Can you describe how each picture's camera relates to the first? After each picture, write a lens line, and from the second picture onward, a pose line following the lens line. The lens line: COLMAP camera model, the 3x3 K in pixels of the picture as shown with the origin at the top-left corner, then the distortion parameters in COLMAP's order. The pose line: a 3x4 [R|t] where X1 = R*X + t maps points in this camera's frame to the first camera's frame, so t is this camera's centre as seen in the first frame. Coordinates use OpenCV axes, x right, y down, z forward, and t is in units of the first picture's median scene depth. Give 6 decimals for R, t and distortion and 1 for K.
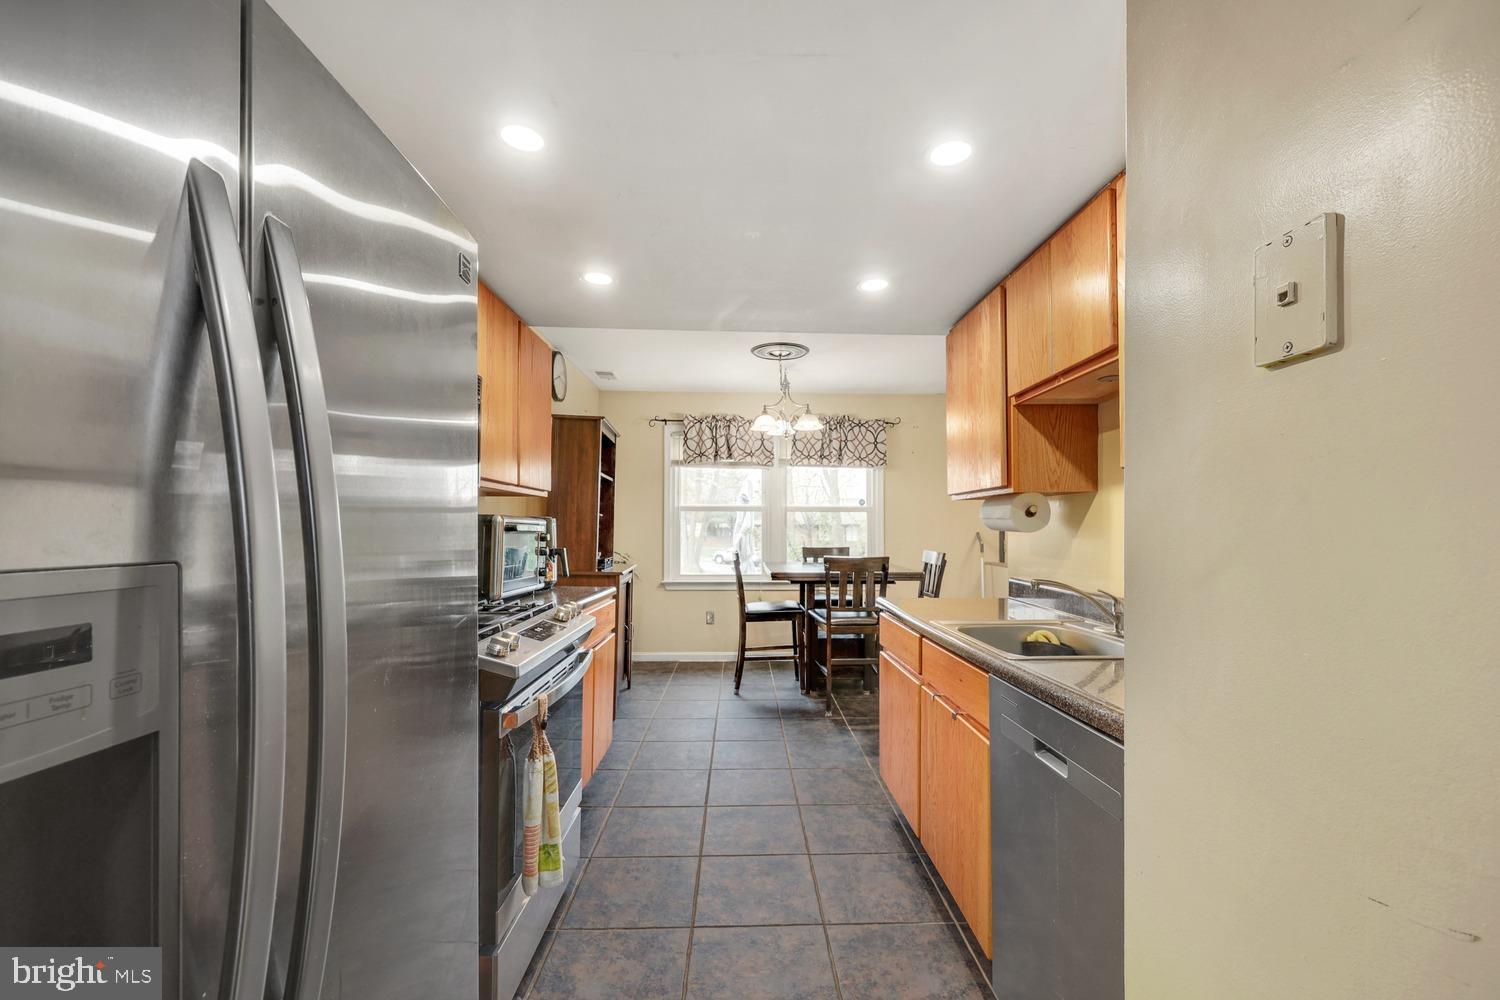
lens RADIAL K [[623.0, 0, 764.4], [0, 623.0, 525.9], [0, 0, 1]] dist [-0.002573, -0.000144]
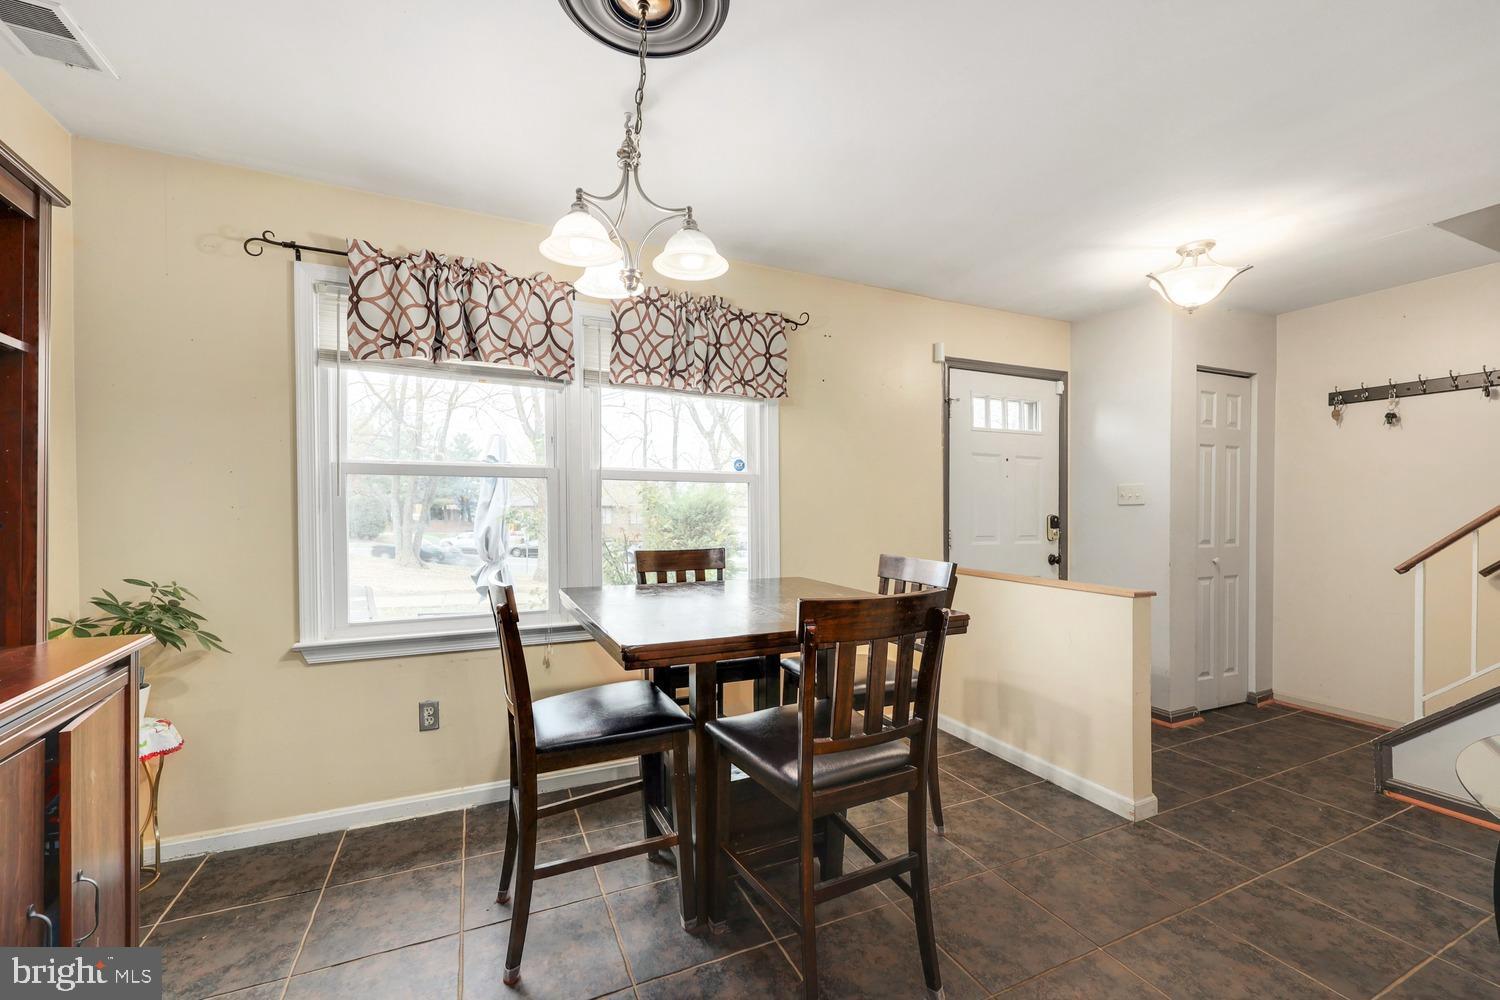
lens RADIAL K [[623.0, 0, 764.4], [0, 623.0, 525.9], [0, 0, 1]] dist [-0.002573, -0.000144]
pose [[0.921411, -0.012128, 0.388399, -0.037466], [0.000566, 0.999554, 0.029869, -0.000863], [-0.388588, -0.027302, 0.921007, 0.504345]]
